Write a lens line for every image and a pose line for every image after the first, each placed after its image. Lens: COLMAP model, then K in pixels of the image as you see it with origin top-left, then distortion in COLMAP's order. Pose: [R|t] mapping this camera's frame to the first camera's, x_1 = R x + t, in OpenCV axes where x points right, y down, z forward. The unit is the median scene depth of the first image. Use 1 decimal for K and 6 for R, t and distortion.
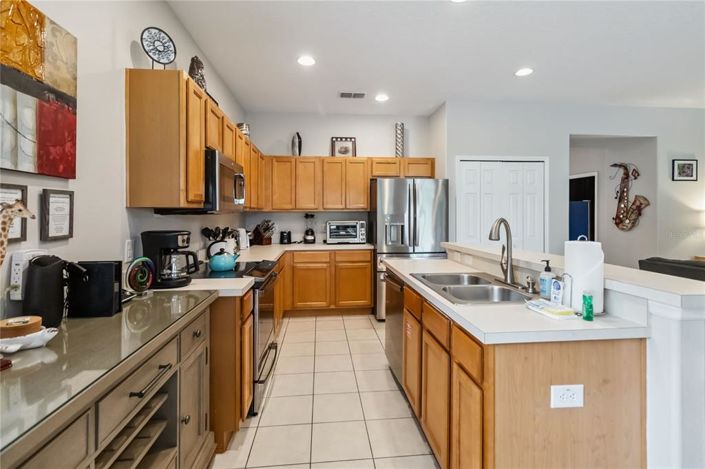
lens RADIAL K [[330.4, 0, 352.6], [0, 330.4, 212.5], [0, 0, 1]] dist [0.000271, 0.000034]
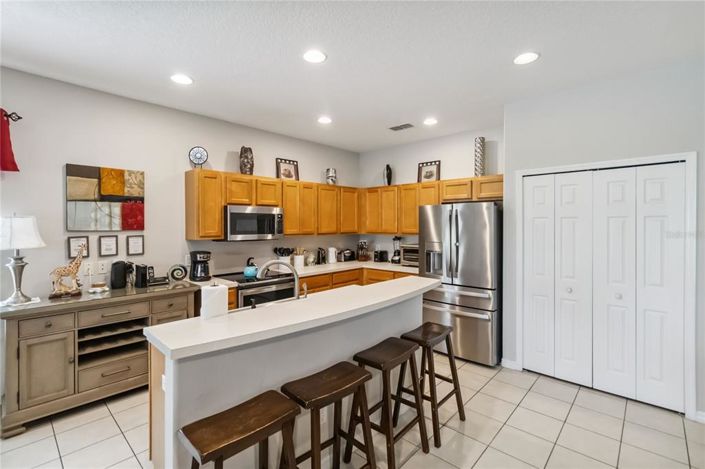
lens RADIAL K [[323.4, 0, 352.6], [0, 323.4, 224.5], [0, 0, 1]] dist [0.000506, 0.000020]
pose [[0.664743, 0.003198, -0.747065, 0.630848], [0.004308, 0.999958, 0.008113, -0.049899], [0.747060, -0.008611, 0.664701, 0.181789]]
